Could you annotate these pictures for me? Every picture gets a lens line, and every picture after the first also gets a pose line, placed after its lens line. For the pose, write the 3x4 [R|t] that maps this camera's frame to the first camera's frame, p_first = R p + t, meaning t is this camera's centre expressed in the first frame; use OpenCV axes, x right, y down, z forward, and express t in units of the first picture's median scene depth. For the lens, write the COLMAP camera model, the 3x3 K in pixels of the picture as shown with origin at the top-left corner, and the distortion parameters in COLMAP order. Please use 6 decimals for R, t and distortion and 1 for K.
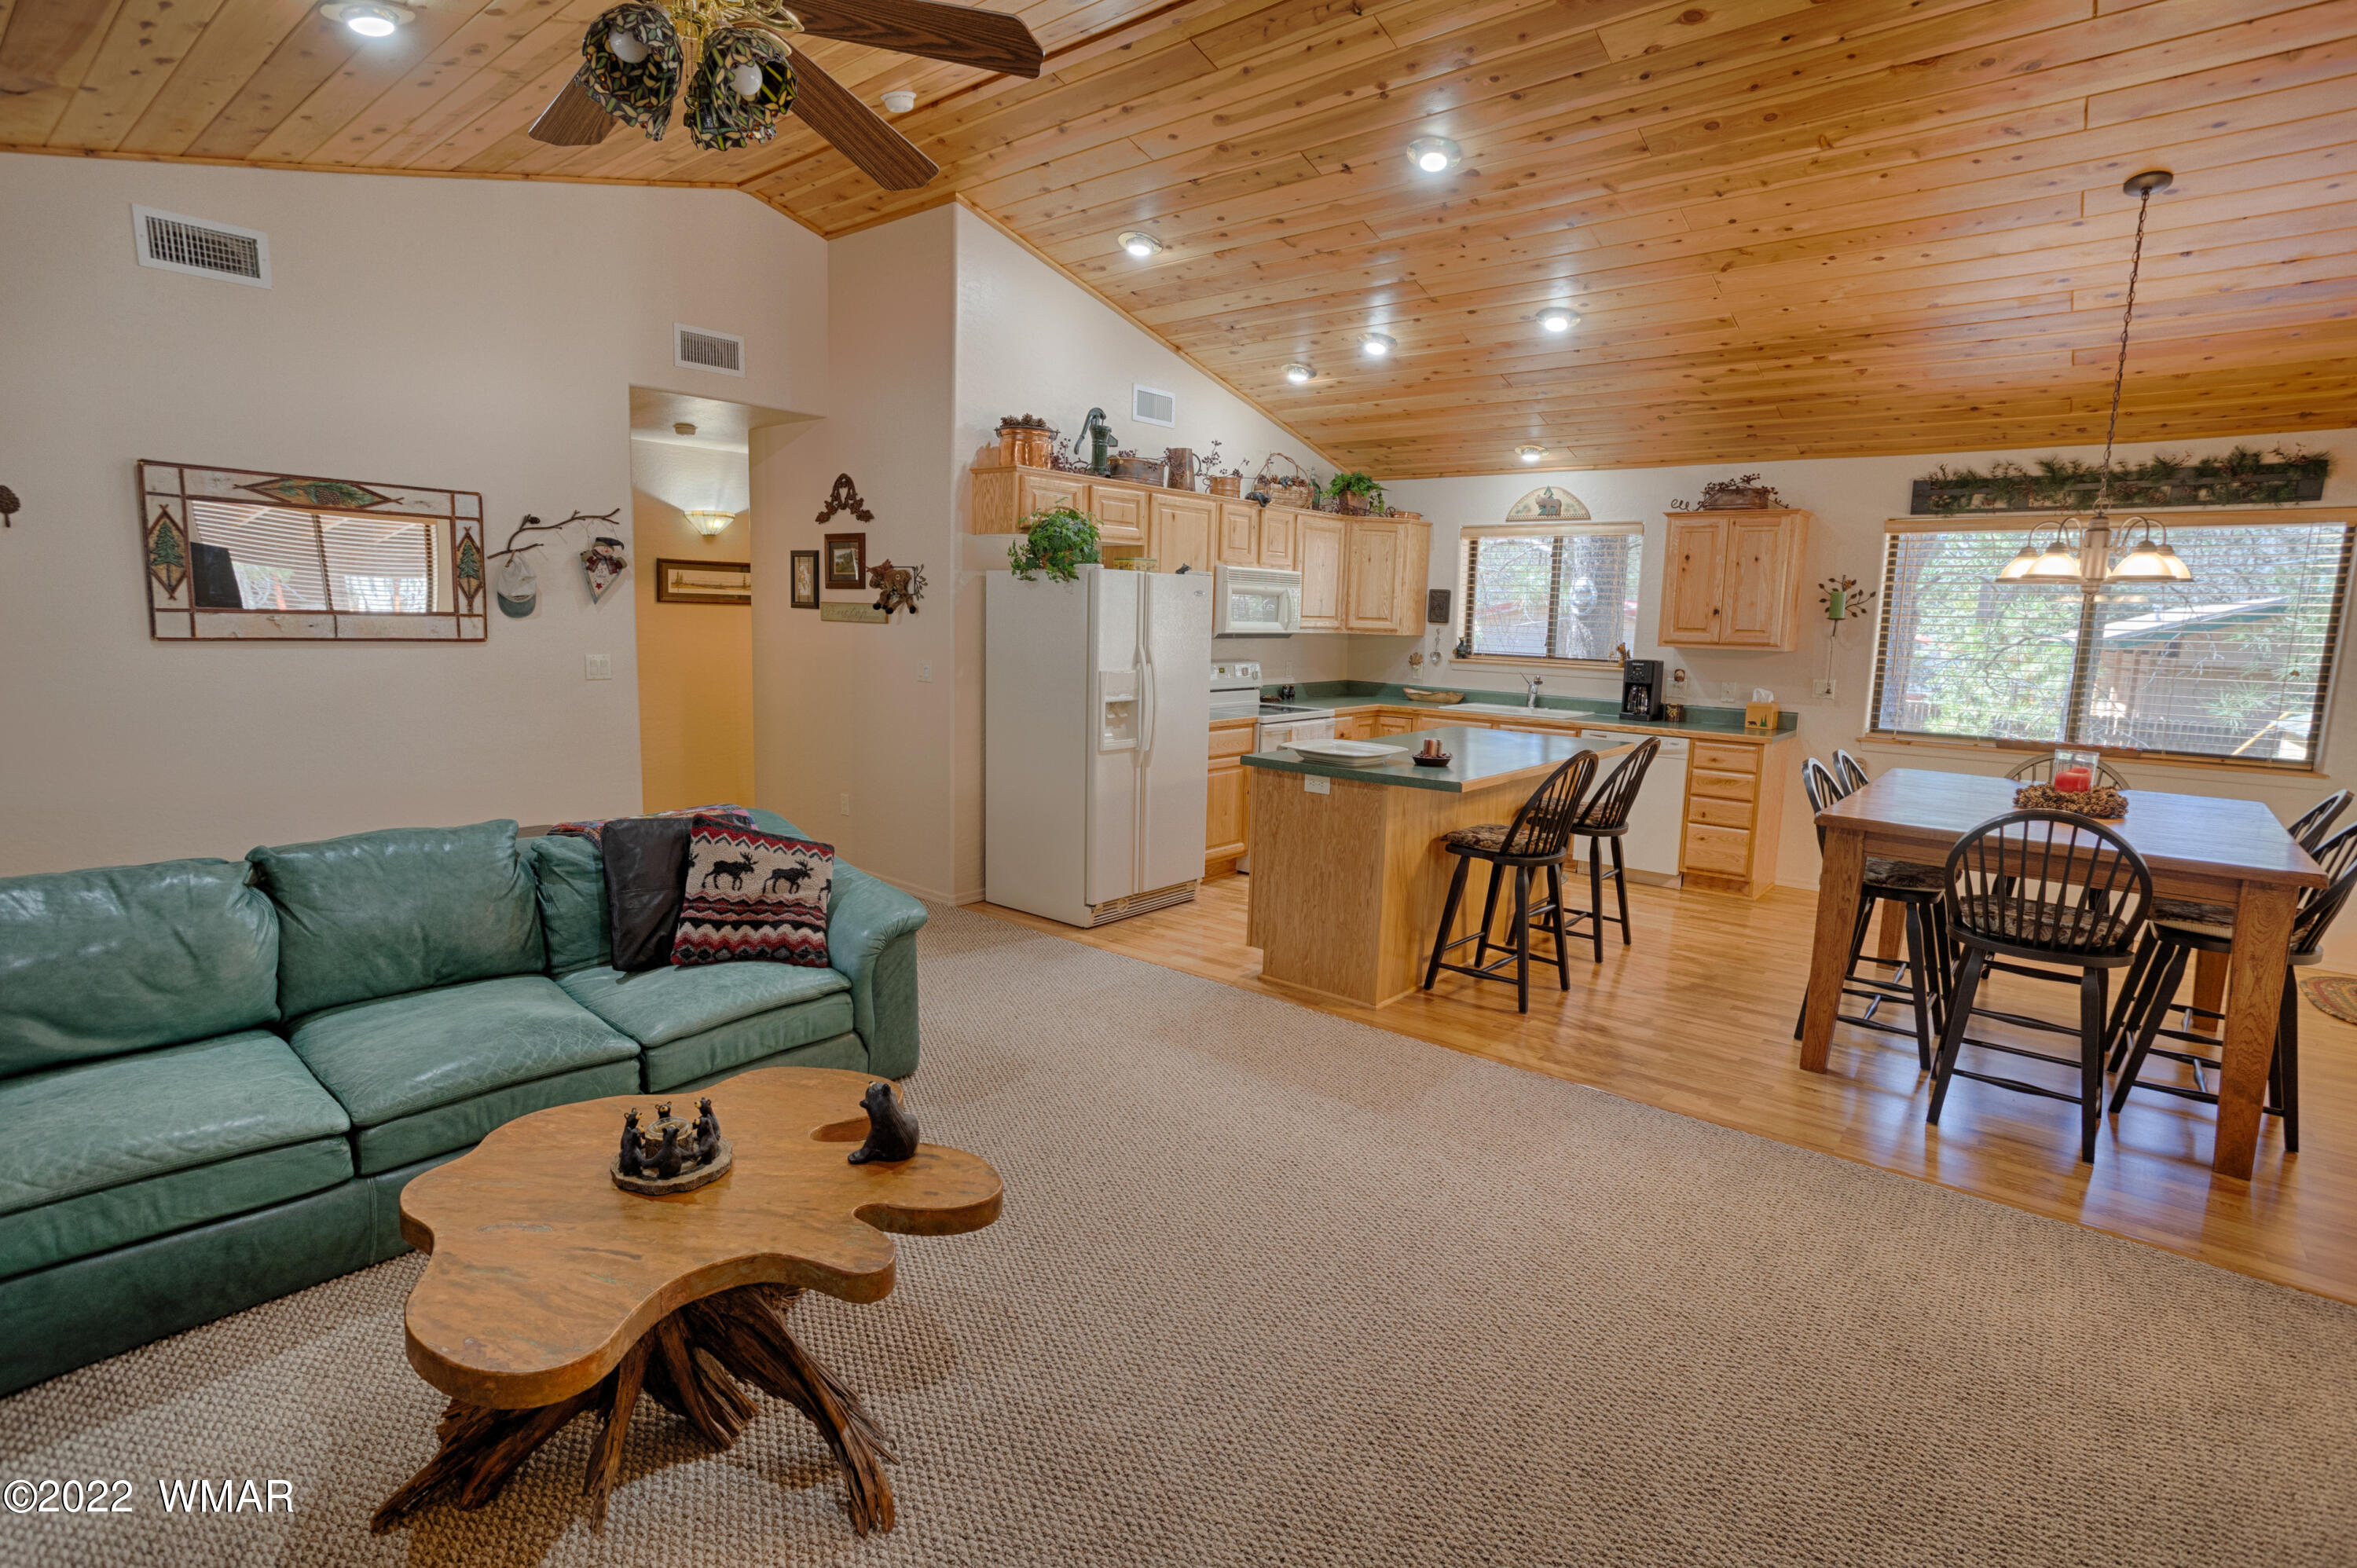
lens RADIAL K [[1140.3, 0, 1178.5], [0, 1140.3, 784.0], [0, 0, 1]] dist [-0.051730, 0.027452]
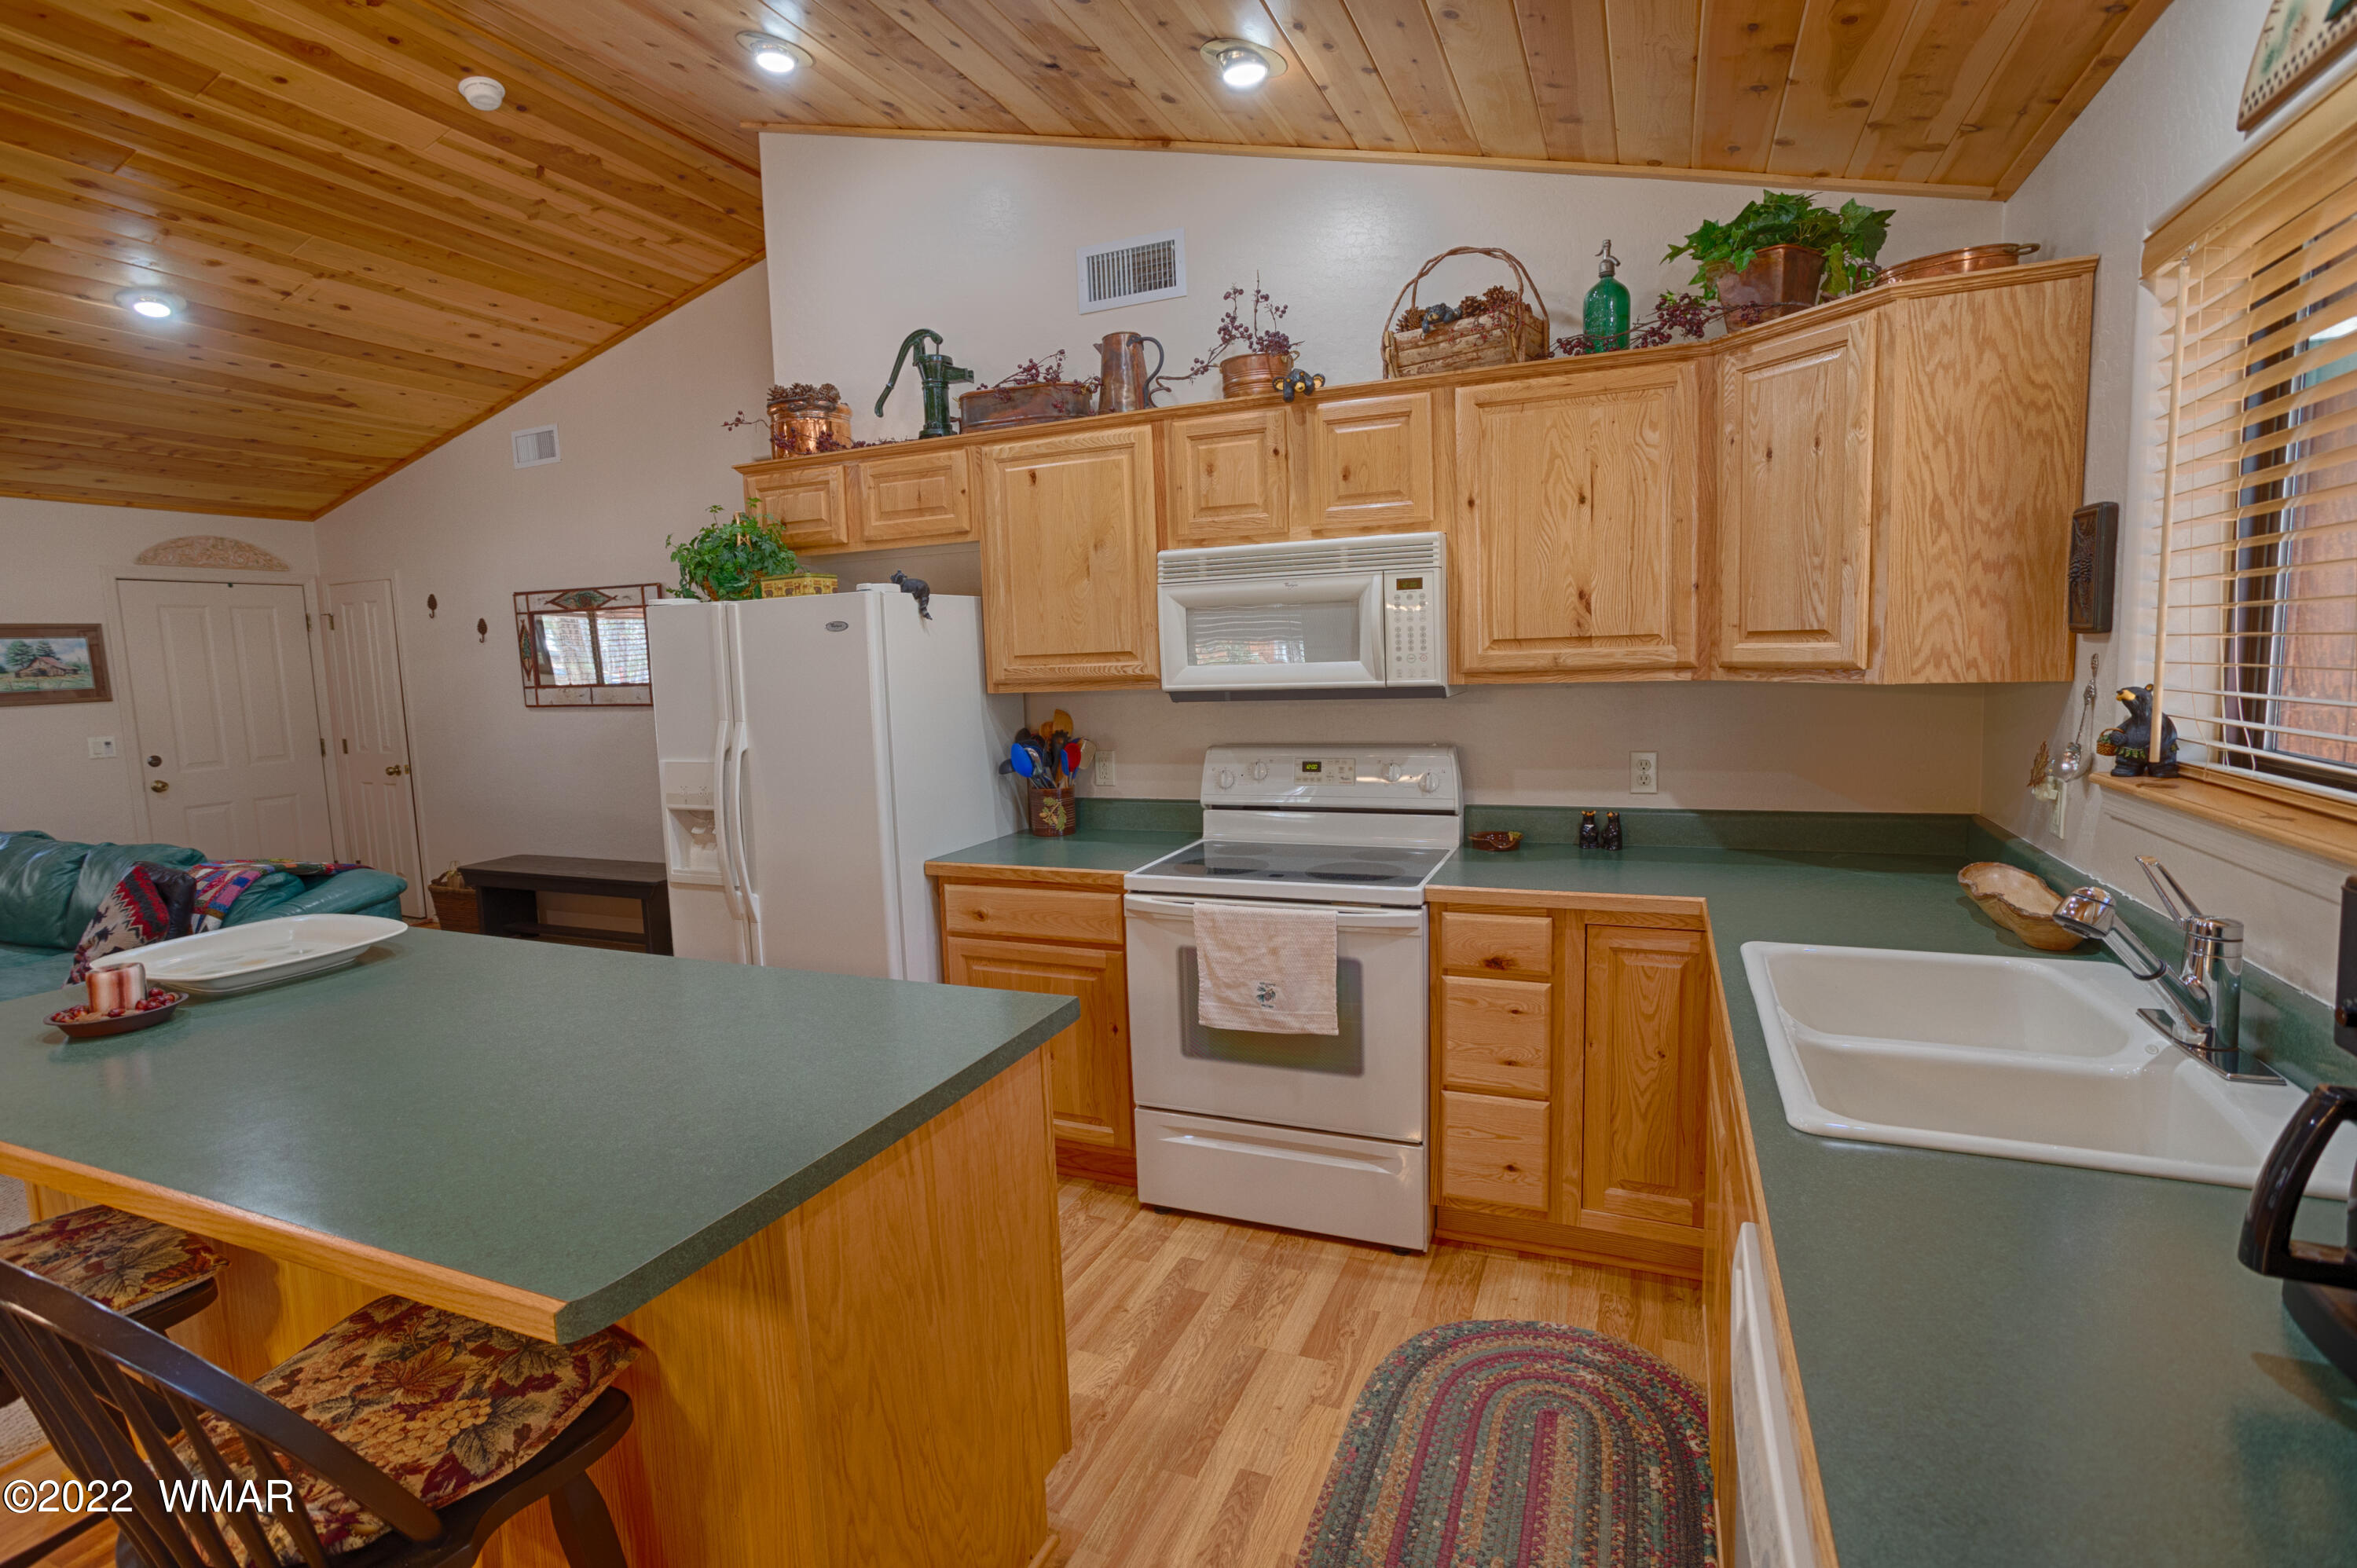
lens RADIAL K [[1140.3, 0, 1178.5], [0, 1140.3, 784.0], [0, 0, 1]] dist [-0.051730, 0.027452]
pose [[0.275522, 0.076072, -0.958280, 0.484109], [-0.102753, 0.993483, 0.049323, -0.113010], [0.955787, 0.084877, 0.281543, 0.837131]]
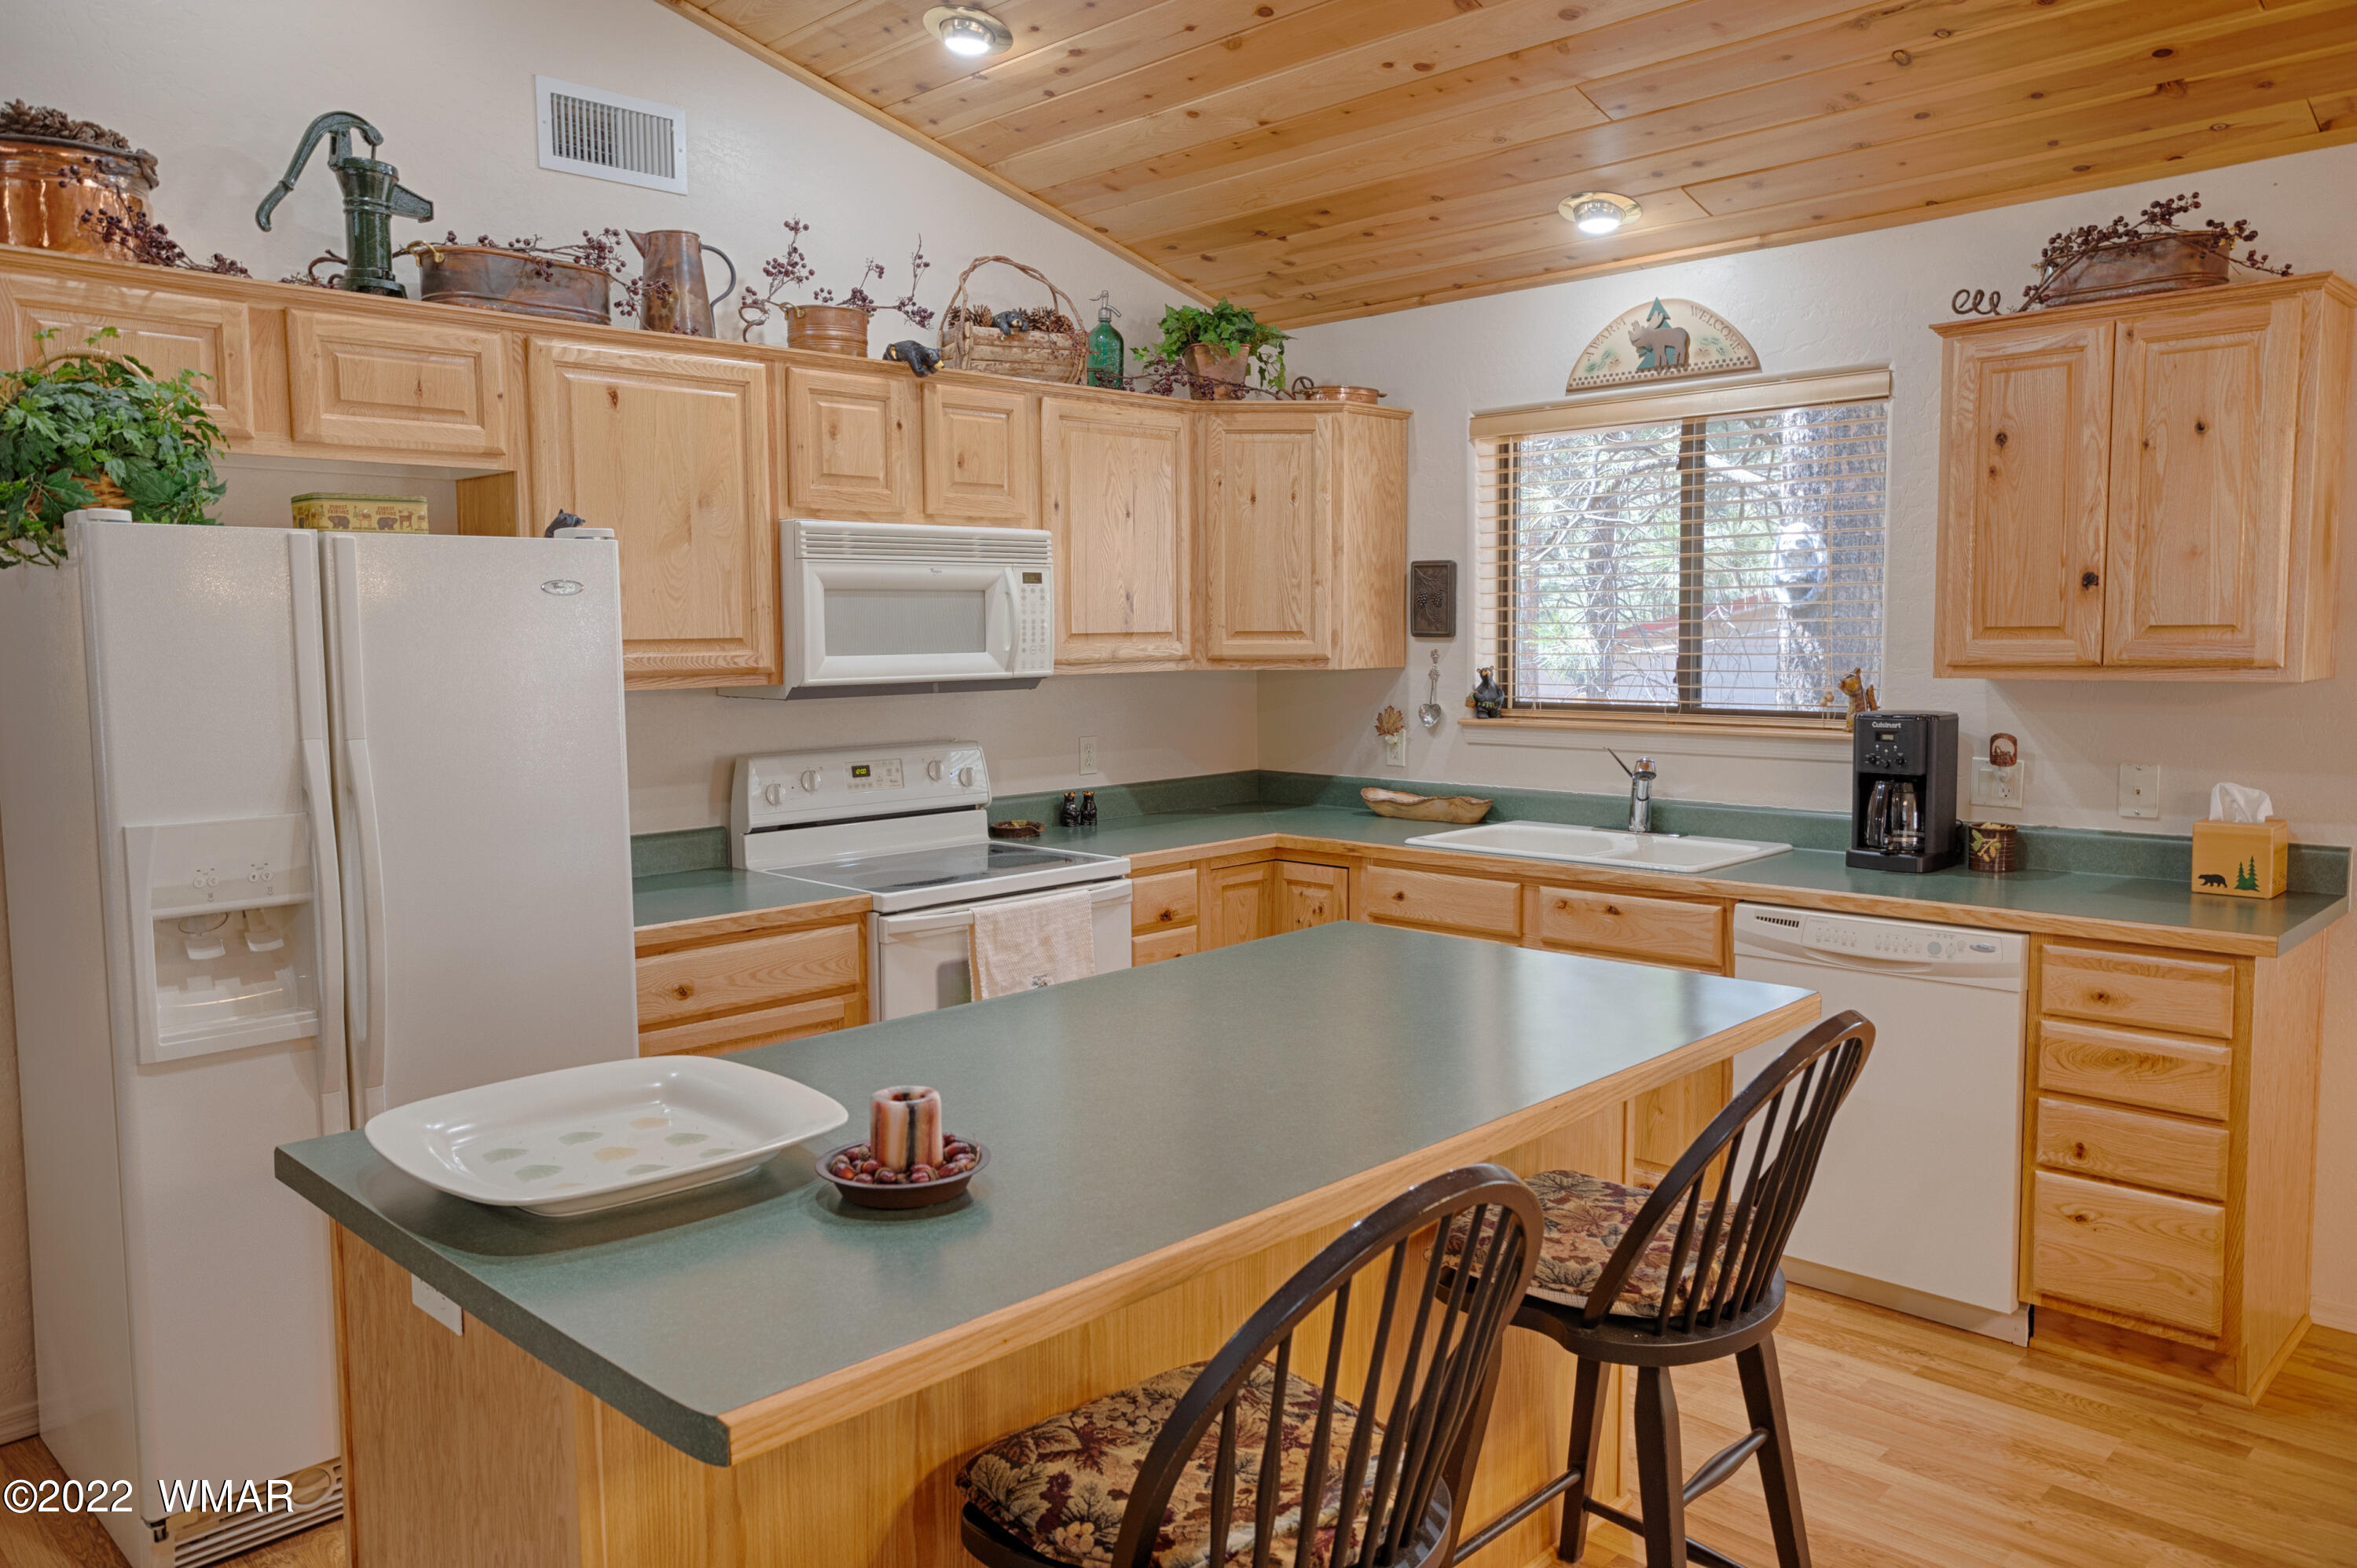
lens RADIAL K [[1672.9, 0, 1178.5], [0, 1672.9, 784.0], [0, 0, 1]] dist [-0.008255, 0.025949]
pose [[0.995843, -0.028876, -0.086388, 0.212495], [0.023815, 0.997971, -0.059048, -0.057444], [0.087918, 0.056745, 0.994510, 0.408991]]
